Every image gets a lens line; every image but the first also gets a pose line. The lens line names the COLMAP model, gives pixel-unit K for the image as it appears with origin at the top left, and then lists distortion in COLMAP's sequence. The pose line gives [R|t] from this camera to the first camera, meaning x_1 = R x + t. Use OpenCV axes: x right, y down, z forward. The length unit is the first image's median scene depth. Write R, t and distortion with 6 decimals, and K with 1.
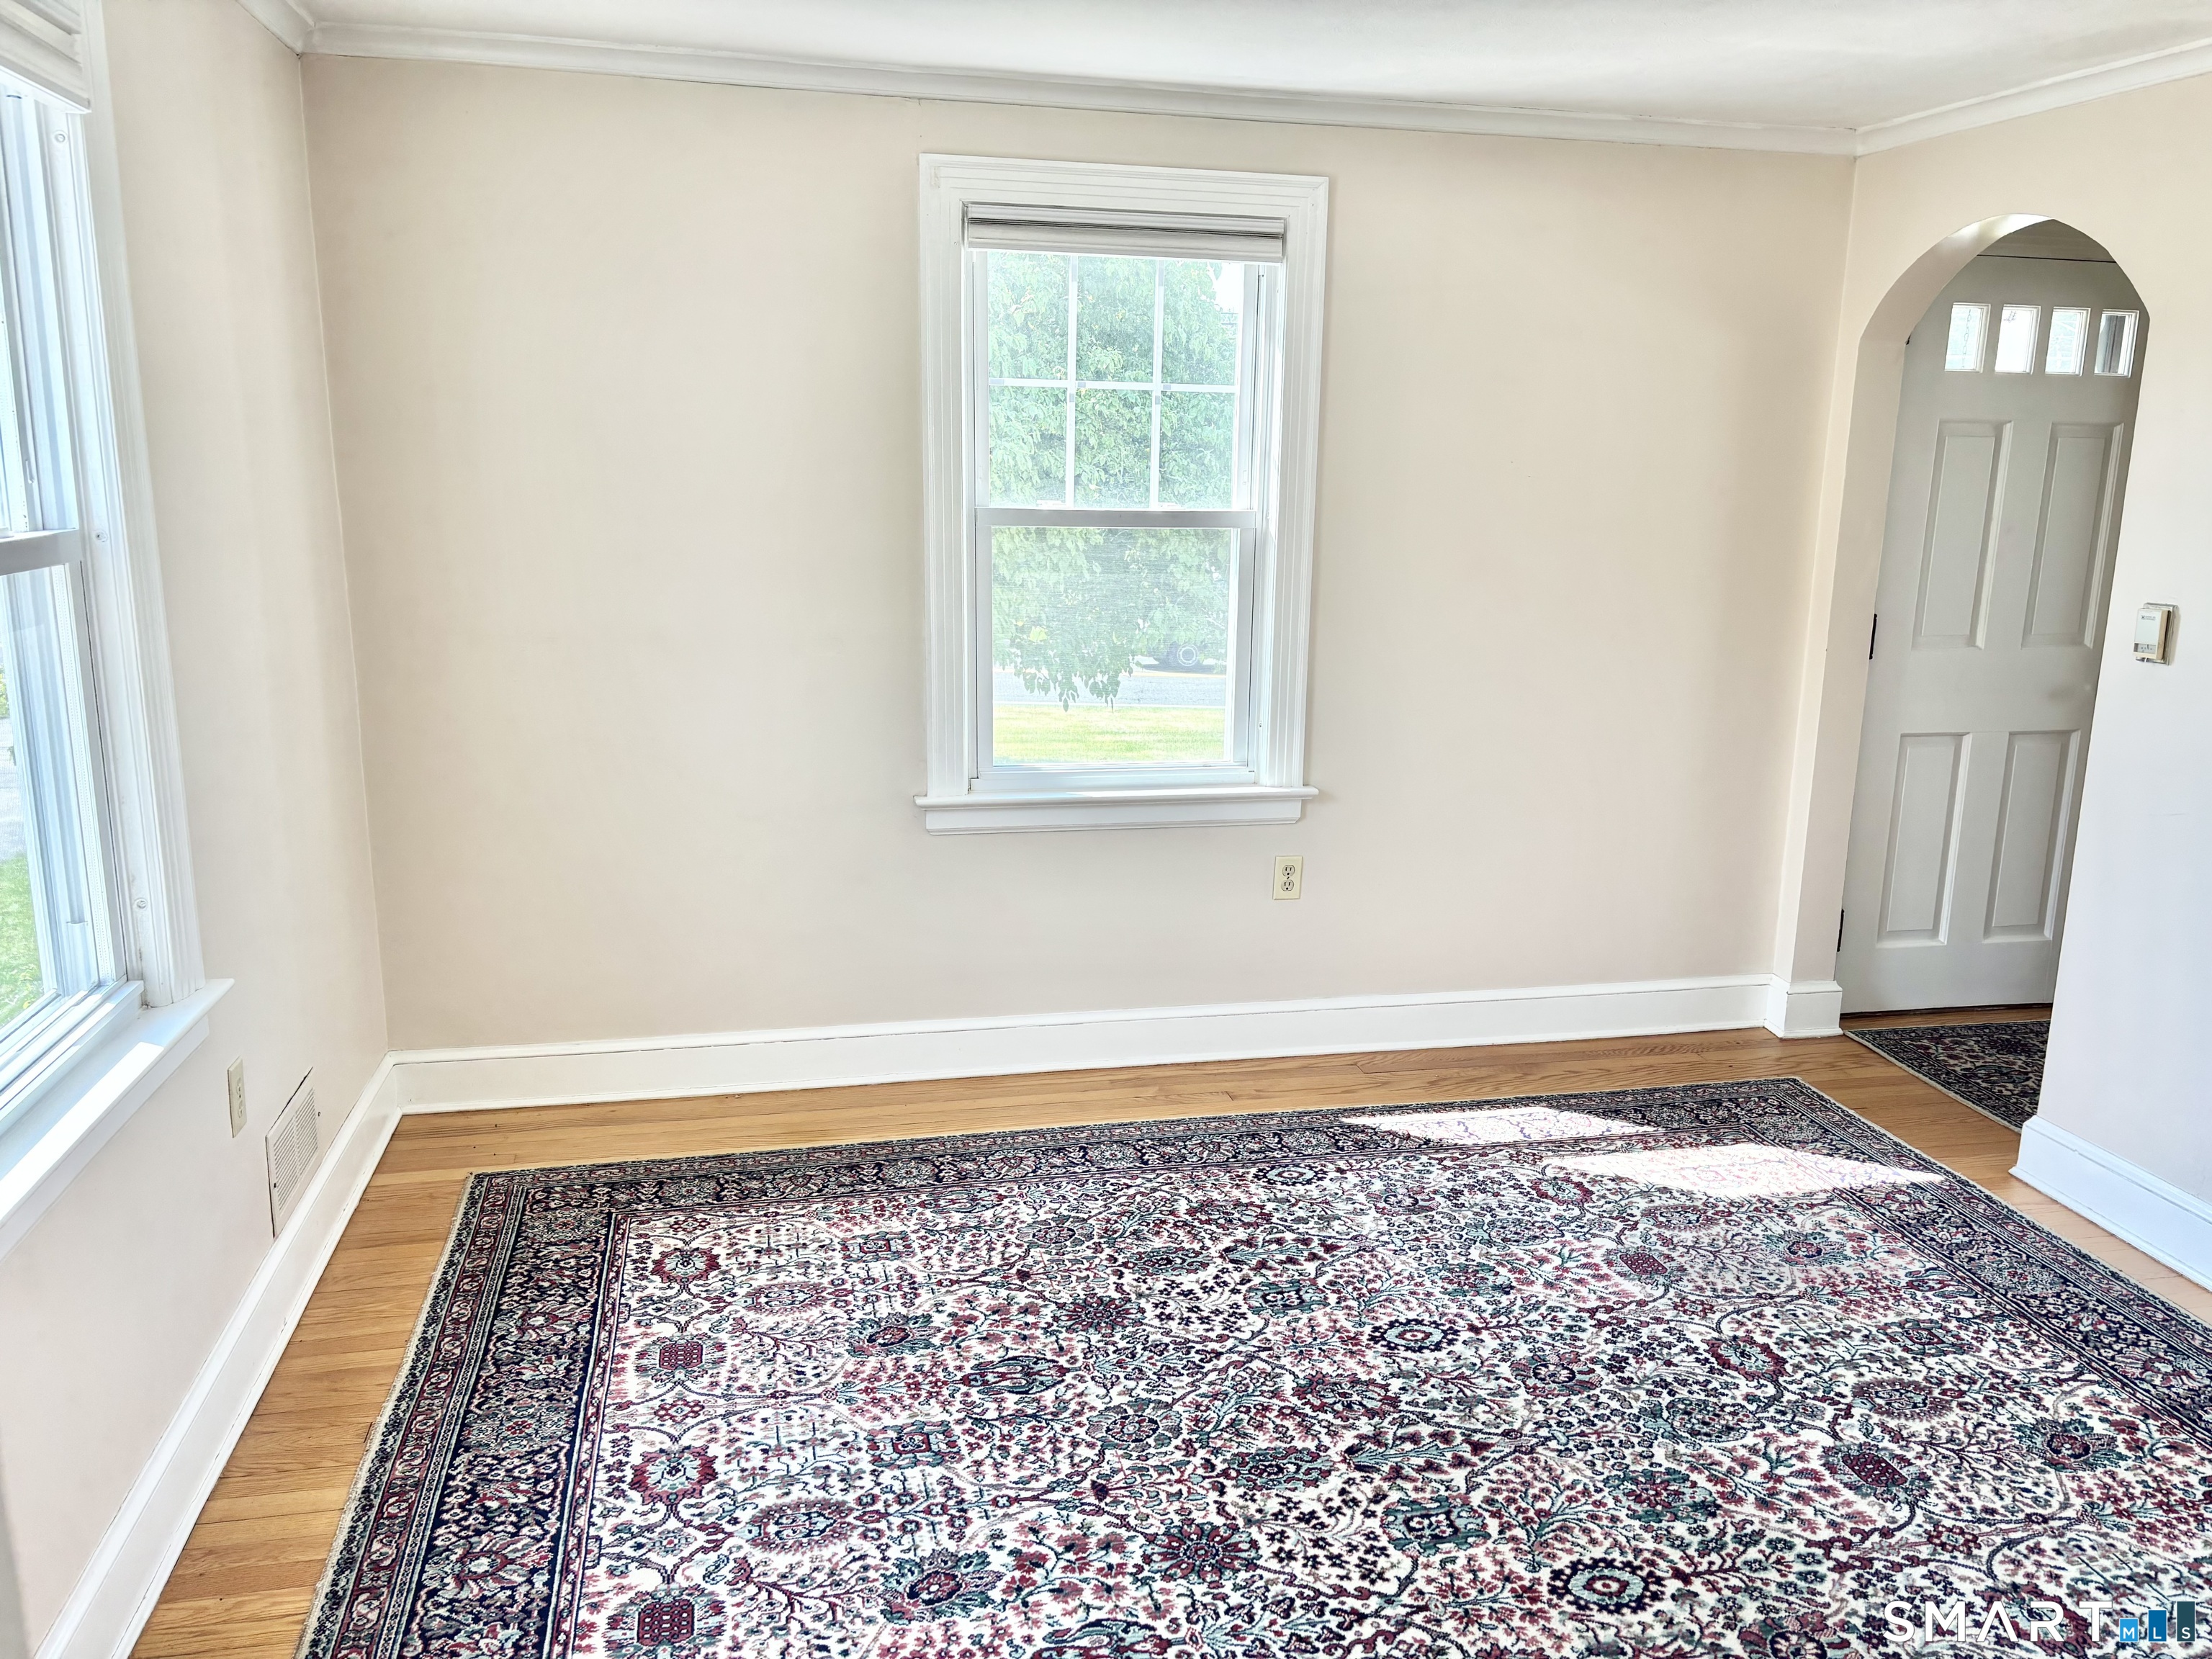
lens RADIAL K [[1669.4, 0, 1118.0], [0, 1669.4, 832.6], [0, 0, 1]] dist [0.036776, -0.043327]
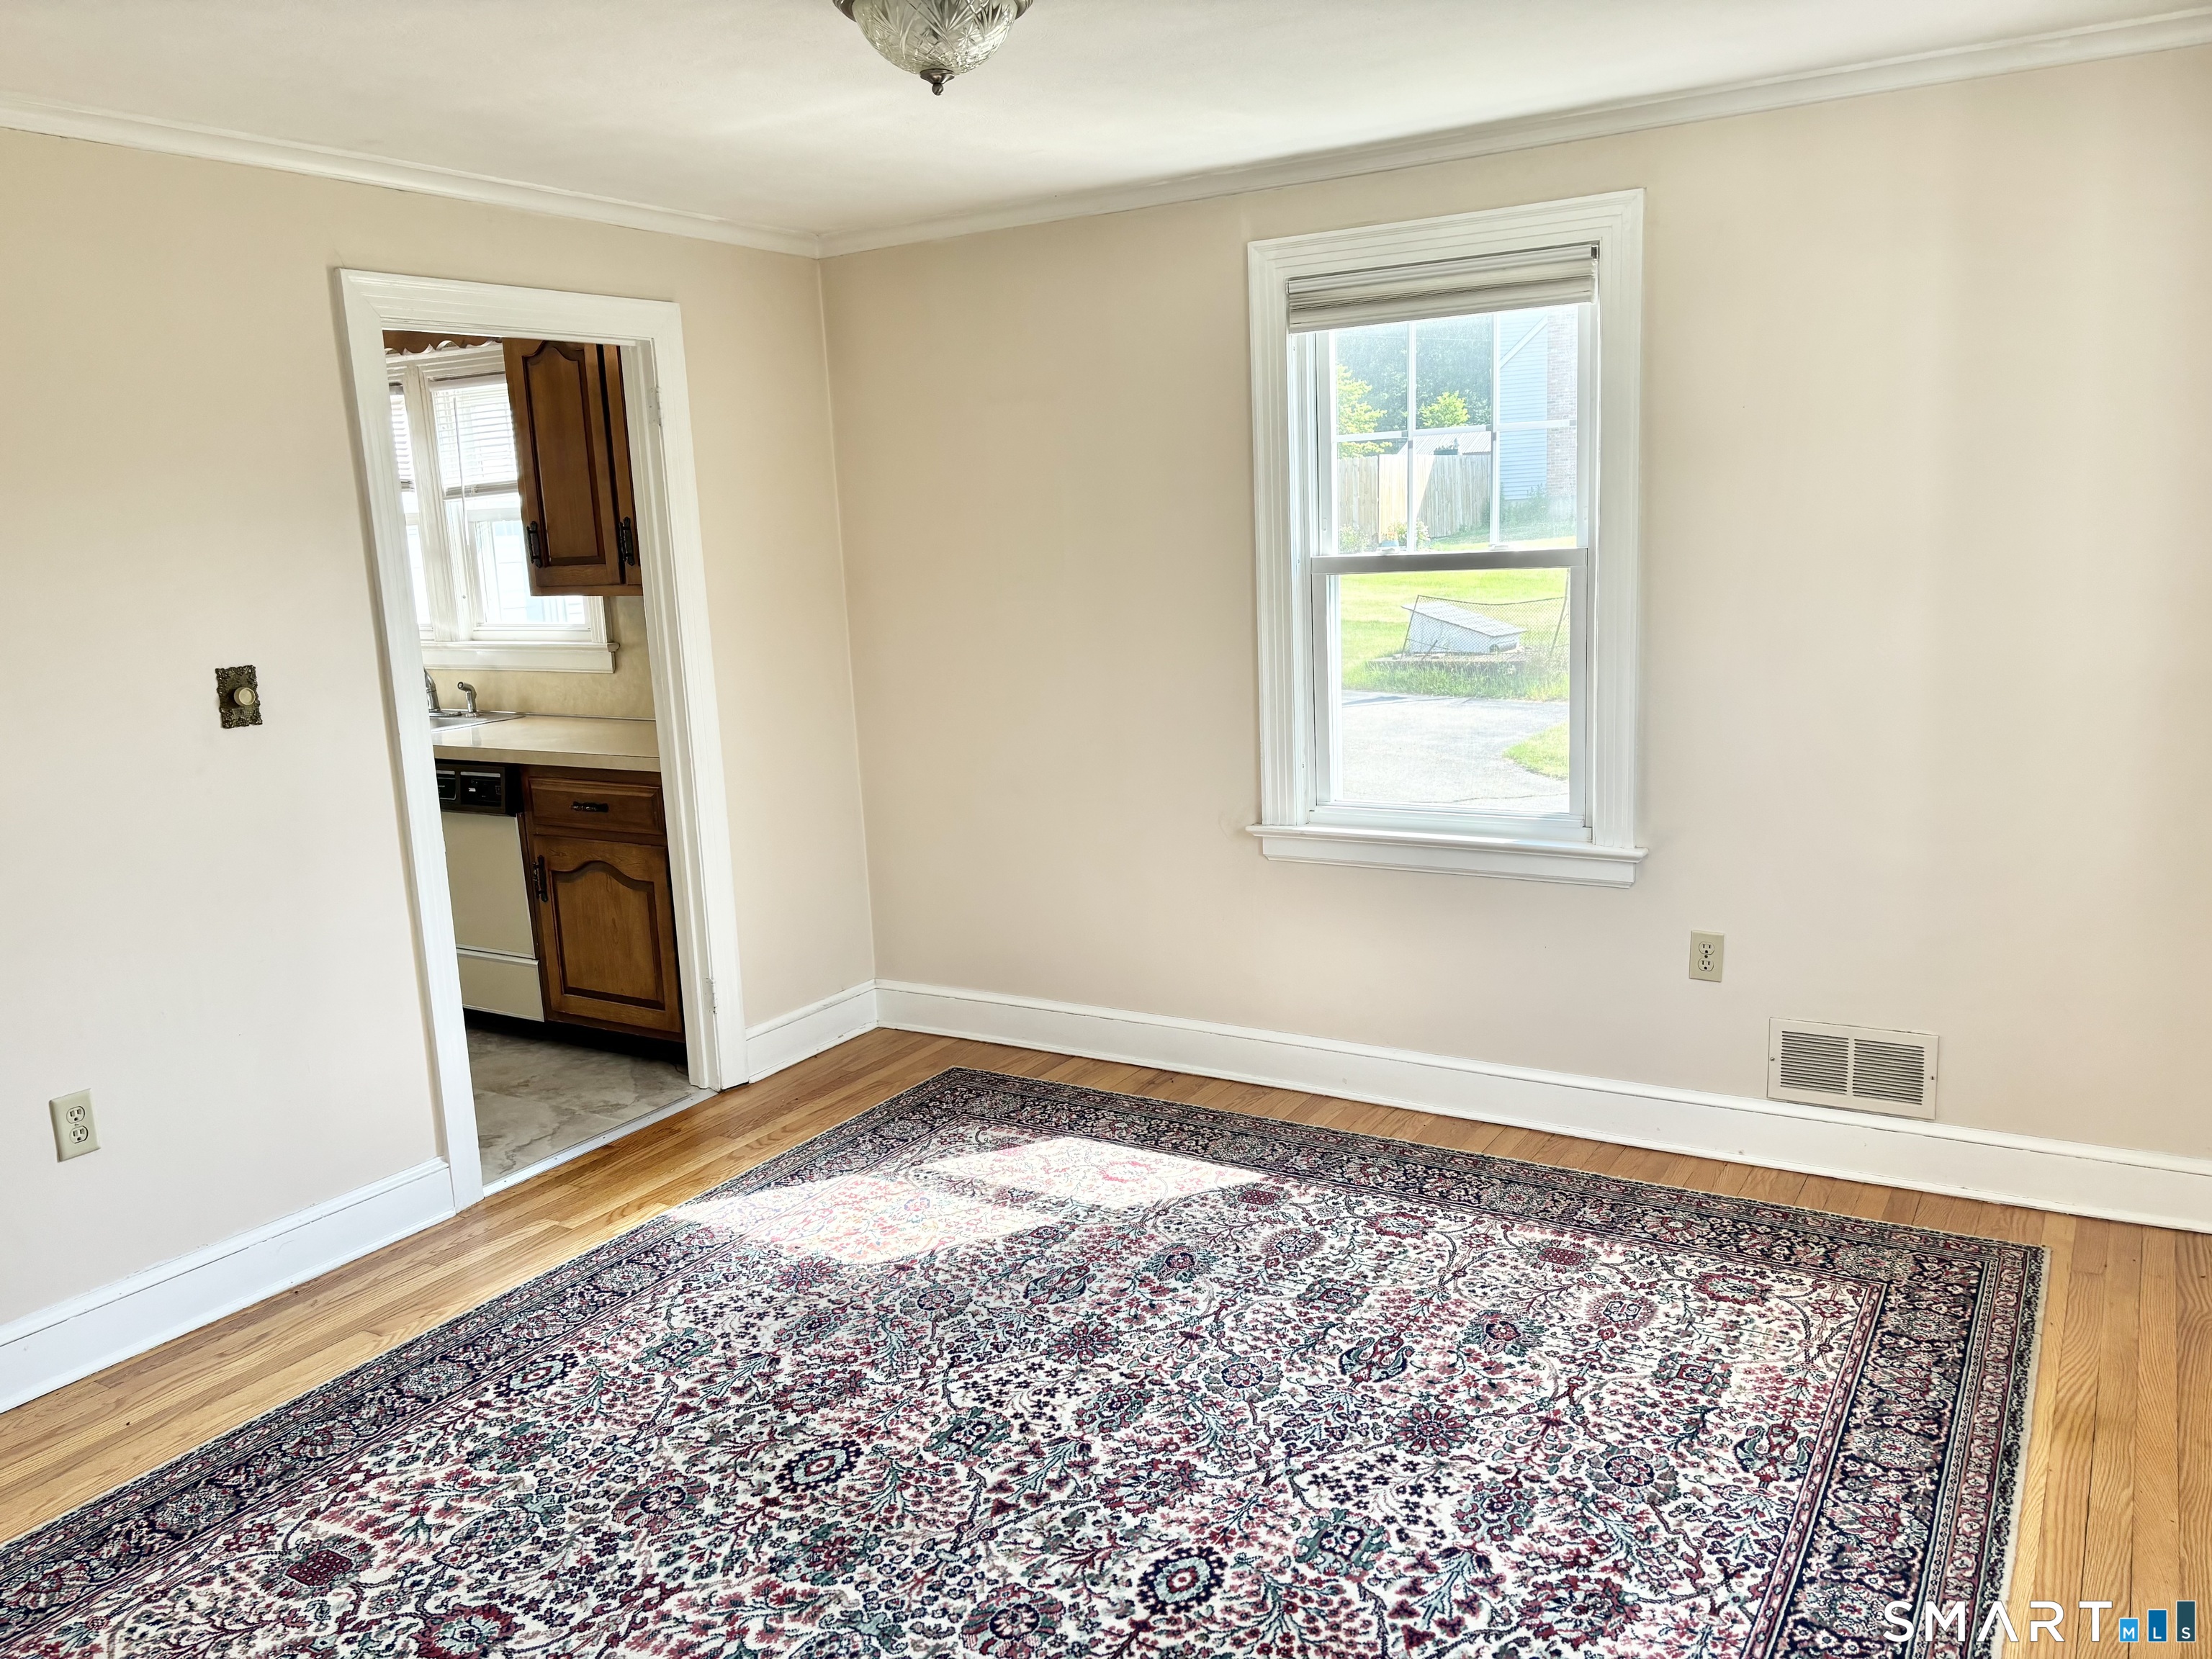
lens RADIAL K [[1669.4, 0, 1108.8], [0, 1669.4, 832.9], [0, 0, 1]] dist [0.036776, -0.043327]
pose [[-0.695699, 0.144220, -0.703707, 0.872565], [-0.128293, 0.938942, 0.319262, -0.353914], [0.706785, 0.312391, -0.634718, 1.672804]]
